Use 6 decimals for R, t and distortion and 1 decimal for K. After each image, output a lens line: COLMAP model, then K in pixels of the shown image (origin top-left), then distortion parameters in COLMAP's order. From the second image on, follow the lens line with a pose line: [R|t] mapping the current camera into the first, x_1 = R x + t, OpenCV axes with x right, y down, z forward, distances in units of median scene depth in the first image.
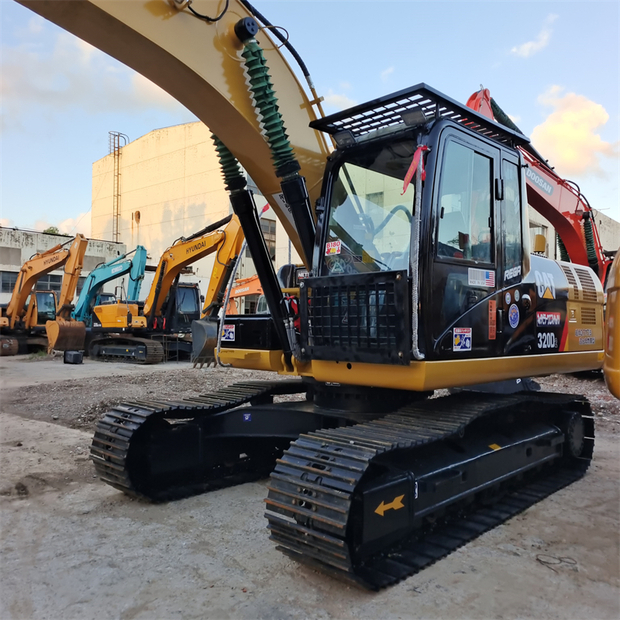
lens RADIAL K [[560.9, 0, 322.4], [0, 560.9, 315.0], [0, 0, 1]] dist [0.036442, -0.008065]
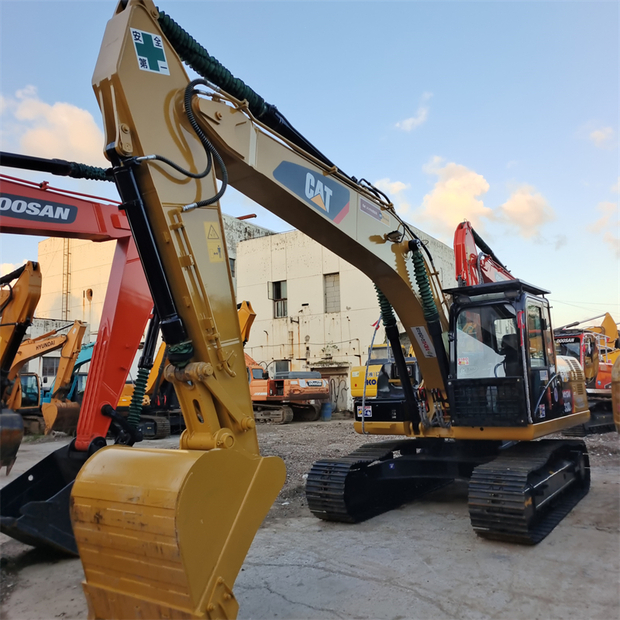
lens RADIAL K [[561.9, 0, 323.8], [0, 561.9, 314.0], [0, 0, 1]] dist [0.030158, 0.012064]
pose [[0.987918, -0.024596, 0.153015, -0.652926], [0.041623, 0.993160, -0.109089, -0.088801], [-0.149285, 0.114140, 0.982184, -0.662655]]
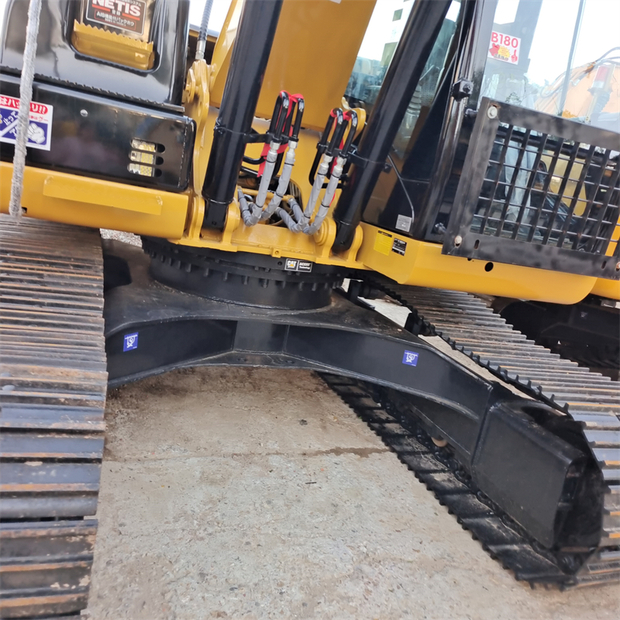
lens RADIAL K [[565.2, 0, 319.7], [0, 565.2, 306.2], [0, 0, 1]] dist [0.038726, 0.007326]
pose [[0.438331, -0.123121, 0.890341, -0.552937], [-0.207660, 0.949901, 0.233592, 0.022549], [-0.874496, -0.287279, 0.390804, 0.832835]]
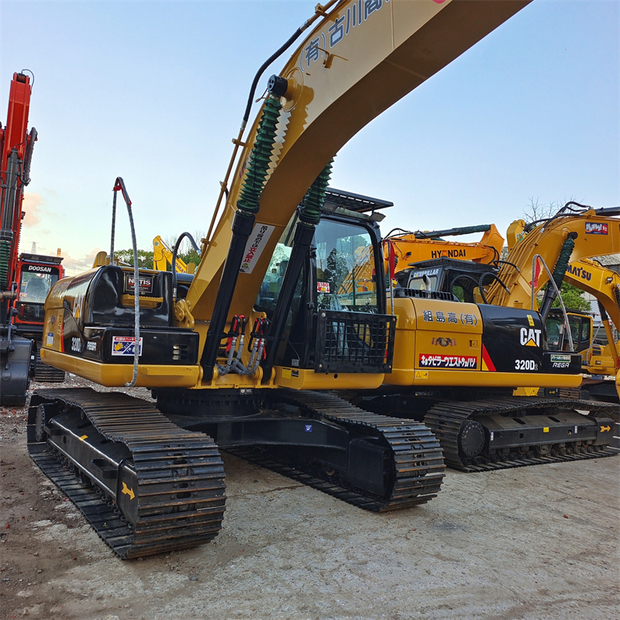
lens RADIAL K [[558.8, 0, 315.5], [0, 558.8, 309.1], [0, 0, 1]] dist [0.038412, -0.006321]
pose [[0.212040, 0.053756, 0.975781, -1.214927], [-0.070674, 0.996715, -0.039551, -0.014275], [-0.974702, -0.060576, 0.215143, 0.700021]]
